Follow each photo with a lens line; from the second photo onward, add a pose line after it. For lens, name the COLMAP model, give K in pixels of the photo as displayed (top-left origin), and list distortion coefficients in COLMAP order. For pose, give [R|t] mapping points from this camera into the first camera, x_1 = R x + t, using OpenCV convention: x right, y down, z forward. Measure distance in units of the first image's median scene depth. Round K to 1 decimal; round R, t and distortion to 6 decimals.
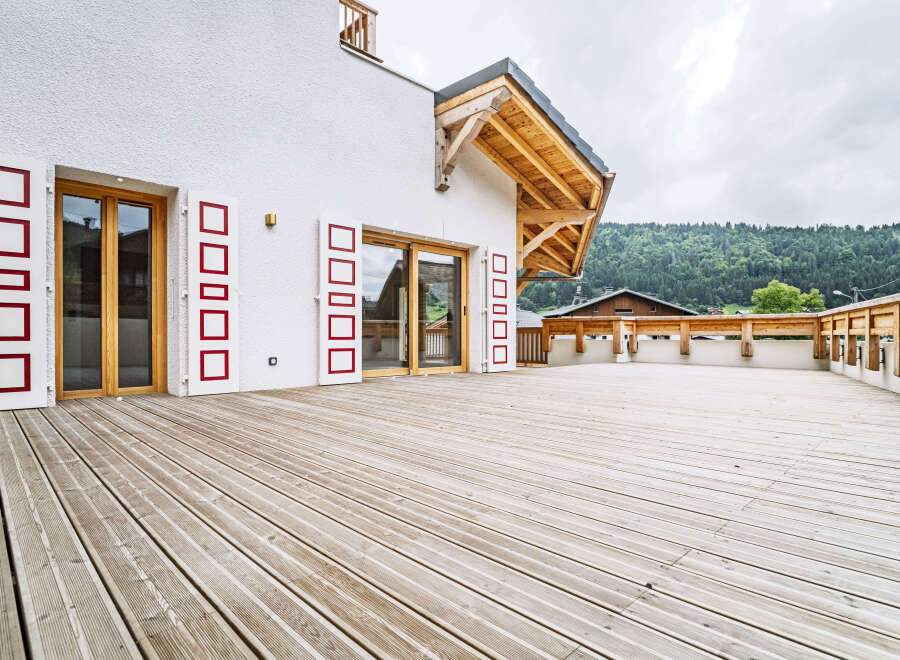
lens RADIAL K [[509.1, 0, 449.3], [0, 509.1, 341.4], [0, 0, 1]] dist [0.000435, -0.000221]
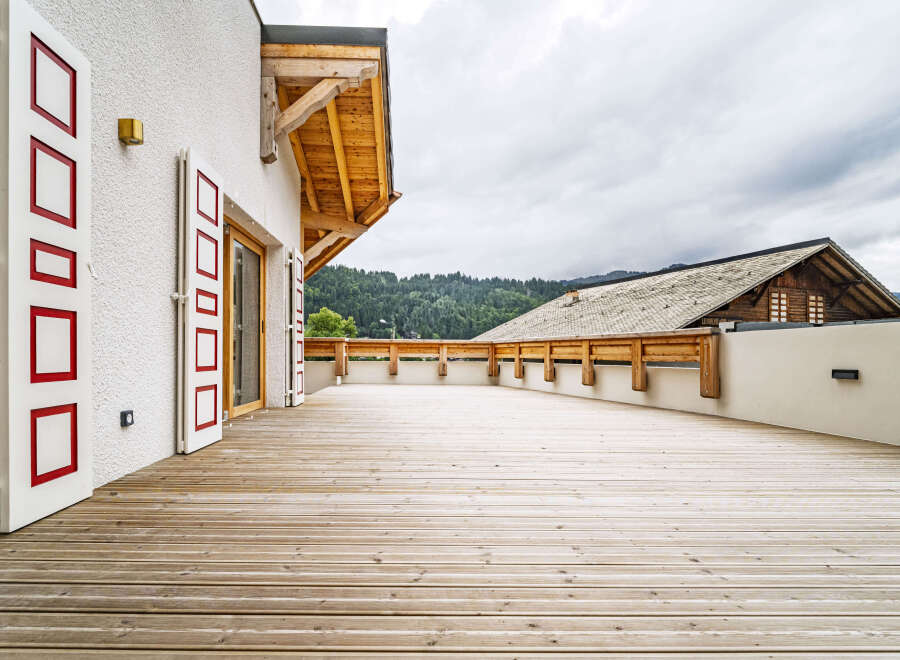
lens RADIAL K [[495.0, 0, 445.9], [0, 495.0, 355.2], [0, 0, 1]] dist [-0.004090, -0.001889]
pose [[0.680927, 0.004550, 0.732337, -0.326600], [0.000618, 0.999977, -0.006787, -0.012675], [-0.732351, 0.005073, 0.680908, 0.300985]]
